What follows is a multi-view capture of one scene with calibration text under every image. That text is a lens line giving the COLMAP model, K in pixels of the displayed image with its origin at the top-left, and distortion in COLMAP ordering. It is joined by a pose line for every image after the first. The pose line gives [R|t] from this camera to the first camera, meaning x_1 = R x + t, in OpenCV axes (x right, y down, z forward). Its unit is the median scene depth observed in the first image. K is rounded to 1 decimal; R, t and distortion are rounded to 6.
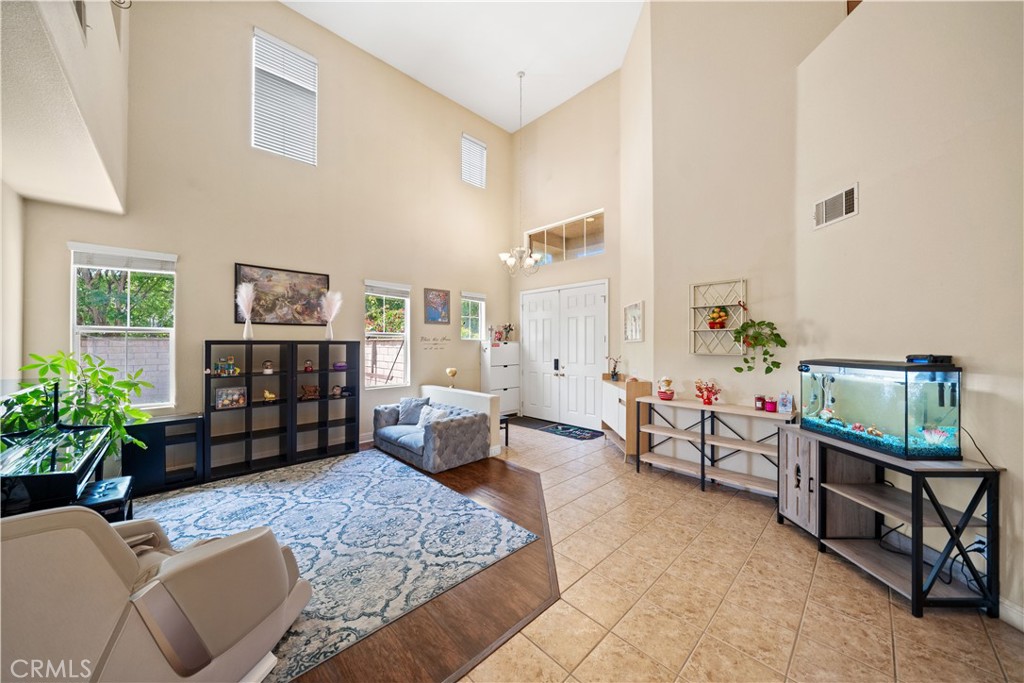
lens RADIAL K [[350.2, 0, 510.0], [0, 350.2, 343.7], [0, 0, 1]] dist [-0.001195, -0.000241]
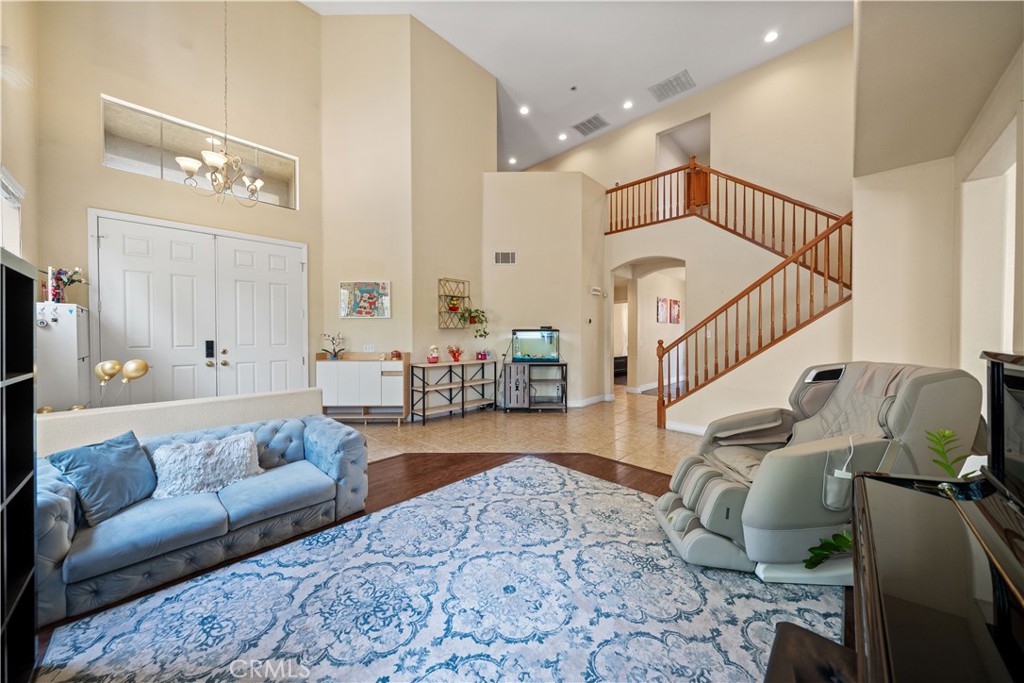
lens RADIAL K [[350.2, 0, 509.7], [0, 350.2, 337.2], [0, 0, 1]] dist [-0.001195, -0.000241]
pose [[-0.040138, -0.003841, 0.999187, -1.040032], [0.002545, 0.999989, 0.003946, 0.072008], [-0.999191, 0.002701, -0.040128, 0.924583]]
